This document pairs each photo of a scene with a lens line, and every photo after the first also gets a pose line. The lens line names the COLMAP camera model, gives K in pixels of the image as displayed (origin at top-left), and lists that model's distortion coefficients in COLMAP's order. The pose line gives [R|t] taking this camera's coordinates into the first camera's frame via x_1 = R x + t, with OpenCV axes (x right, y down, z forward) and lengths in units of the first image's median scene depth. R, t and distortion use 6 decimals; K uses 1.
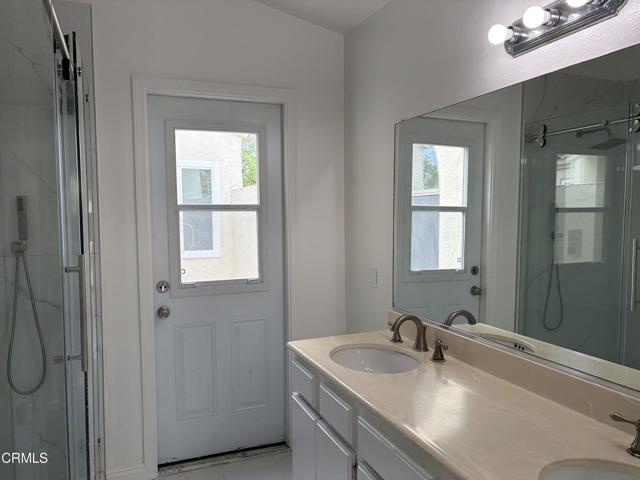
lens RADIAL K [[483.6, 0, 321.6], [0, 483.6, 243.4], [0, 0, 1]] dist [-0.008623, 0.009251]
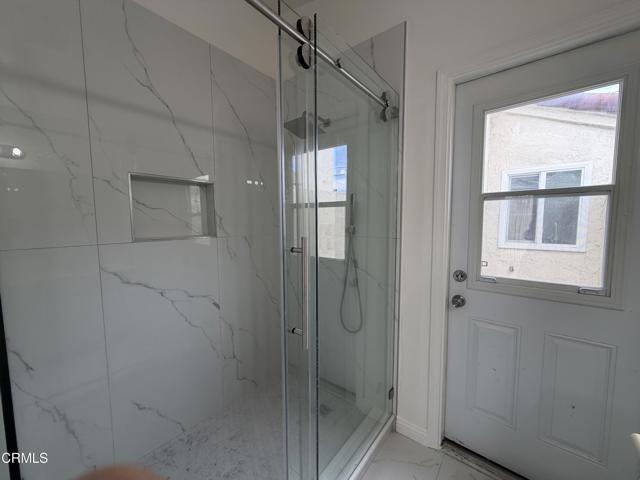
lens RADIAL K [[254.8, 0, 319.1], [0, 254.8, 242.4], [0, 0, 1]] dist [0.002742, -0.000753]
pose [[0.481125, 0.075863, -0.873363, -0.006130], [-0.046949, 0.997049, 0.060743, 0.000350], [0.875394, 0.011779, 0.483267, 0.490887]]
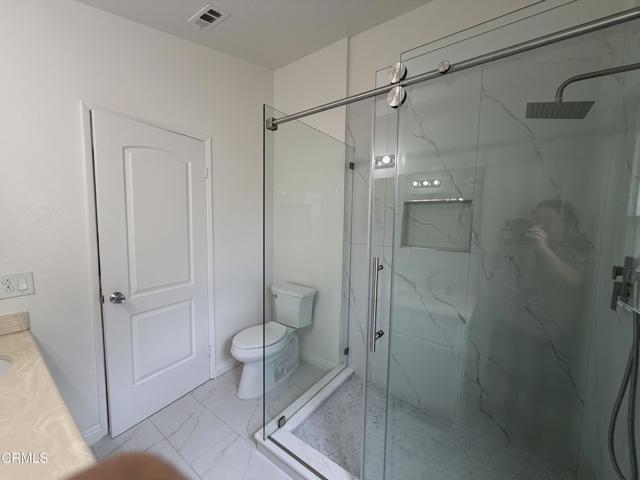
lens RADIAL K [[254.8, 0, 316.2], [0, 254.8, 241.4], [0, 0, 1]] dist [0.002742, -0.000753]
pose [[-0.854589, 0.032984, -0.518257, -0.025841], [-0.045442, 0.989403, 0.137901, -0.063030], [0.517314, 0.141399, -0.844034, 0.925971]]
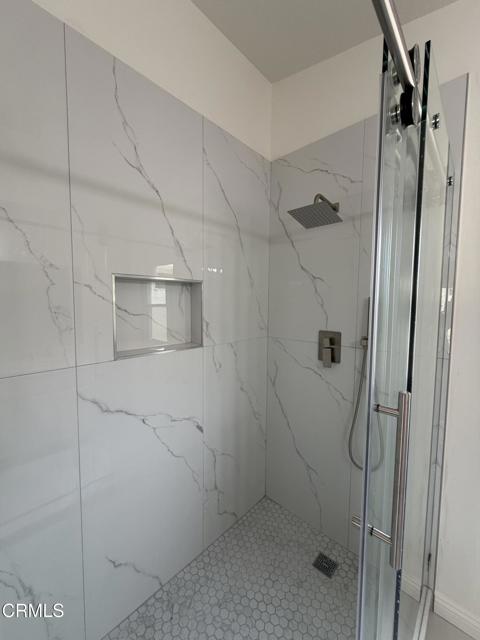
lens RADIAL K [[254.8, 0, 239.3], [0, 254.8, 320.1], [0, 0, 1]] dist [0.002742, -0.000753]
pose [[0.410822, 0.069115, -0.909092, -0.184024], [-0.061684, 0.996945, 0.047919, -0.048311], [0.909626, 0.036390, 0.413830, 0.420391]]
